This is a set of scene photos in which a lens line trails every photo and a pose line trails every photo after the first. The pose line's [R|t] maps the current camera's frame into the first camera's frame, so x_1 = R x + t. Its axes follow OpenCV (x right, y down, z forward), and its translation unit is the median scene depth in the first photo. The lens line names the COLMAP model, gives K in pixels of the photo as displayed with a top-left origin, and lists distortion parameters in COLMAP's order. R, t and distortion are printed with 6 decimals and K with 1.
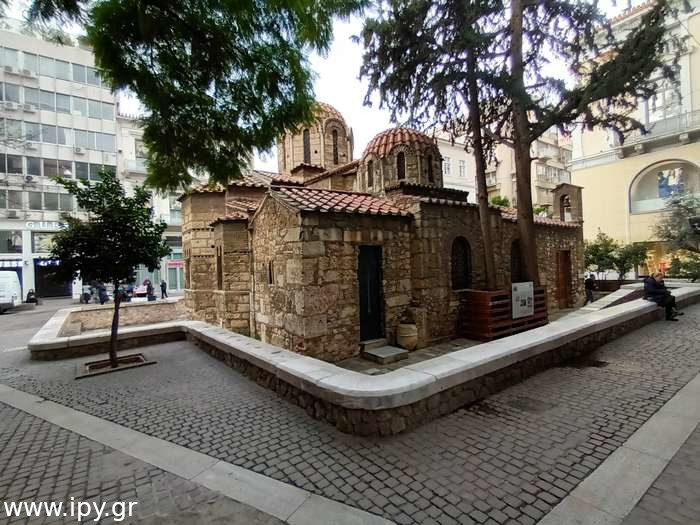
lens RADIAL K [[352.4, 0, 347.5], [0, 352.4, 260.7], [0, 0, 1]] dist [0.002298, 0.000294]
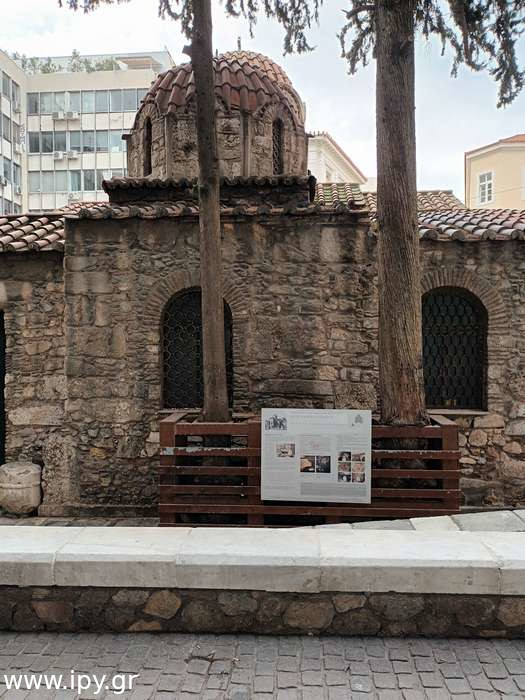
lens RADIAL K [[523.0, 0, 262.3], [0, 523.0, 351.7], [0, 0, 1]] dist [0.028635, -0.017376]
pose [[0.774411, 0.049426, -0.630749, 0.826927], [-0.016623, 0.998189, 0.057810, -0.029437], [0.632464, -0.034284, 0.773831, 0.570600]]
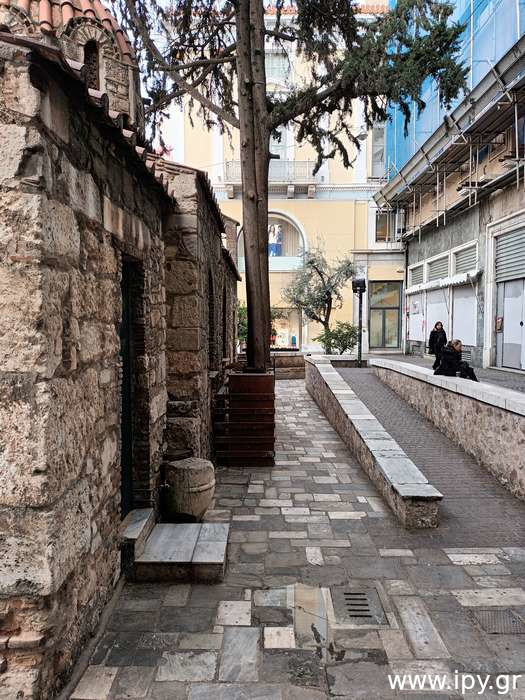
lens RADIAL K [[523.0, 0, 262.2], [0, 523.0, 351.6], [0, 0, 1]] dist [0.028635, -0.017376]
pose [[0.564281, -0.002564, 0.825579, -0.263721], [-0.033081, 0.999122, 0.025714, 0.029710], [-0.824920, -0.041821, 0.563700, 0.528589]]
